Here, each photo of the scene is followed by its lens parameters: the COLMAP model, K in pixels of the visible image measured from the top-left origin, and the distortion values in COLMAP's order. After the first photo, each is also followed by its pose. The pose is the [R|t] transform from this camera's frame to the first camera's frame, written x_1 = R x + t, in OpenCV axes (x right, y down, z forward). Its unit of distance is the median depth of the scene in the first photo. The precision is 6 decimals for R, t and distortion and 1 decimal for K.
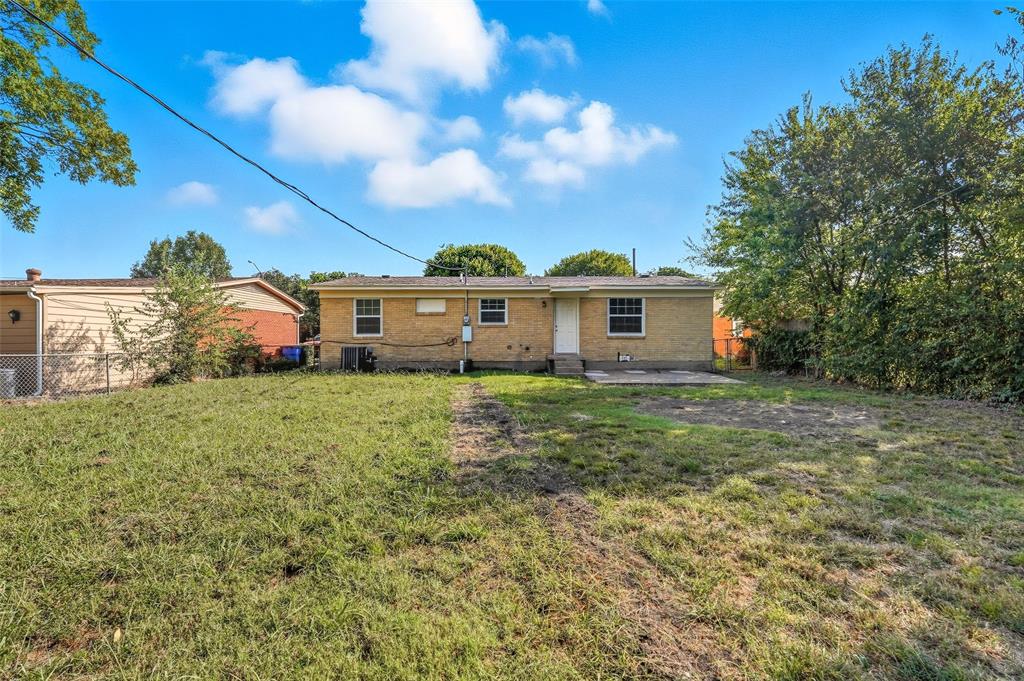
lens RADIAL K [[452.9, 0, 510.6], [0, 452.9, 337.5], [0, 0, 1]] dist [-0.001844, -0.000377]
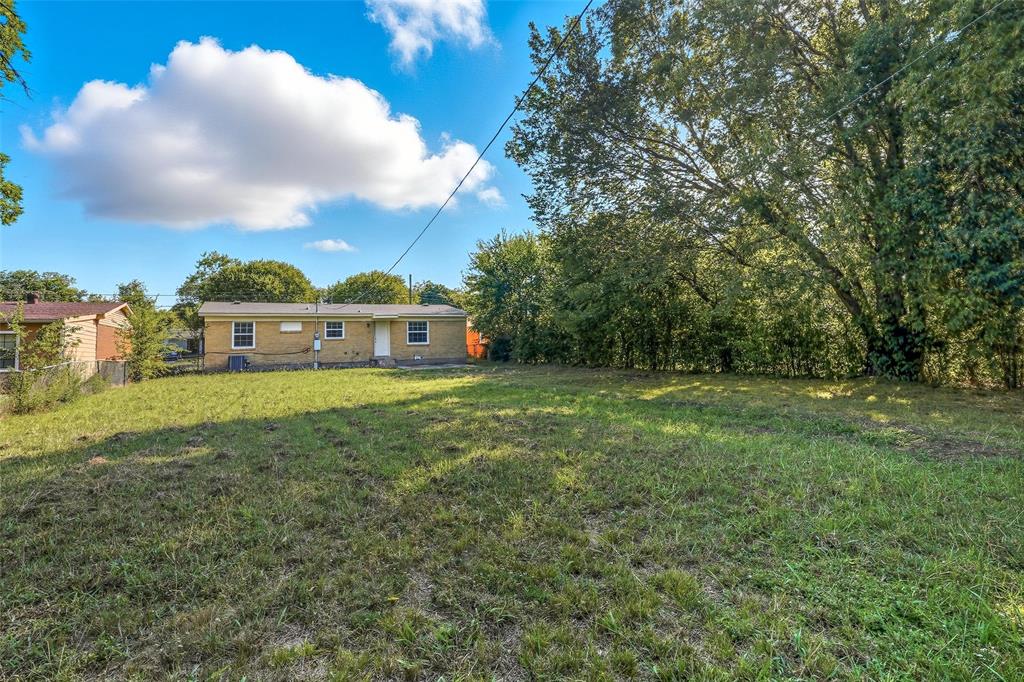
lens RADIAL K [[452.9, 0, 511.4], [0, 452.9, 342.2], [0, 0, 1]] dist [-0.001844, -0.000377]
pose [[0.874822, -0.019397, 0.484057, -0.258832], [0.024303, 0.999697, -0.003862, 0.004820], [-0.483835, 0.015143, 0.875028, -0.642441]]
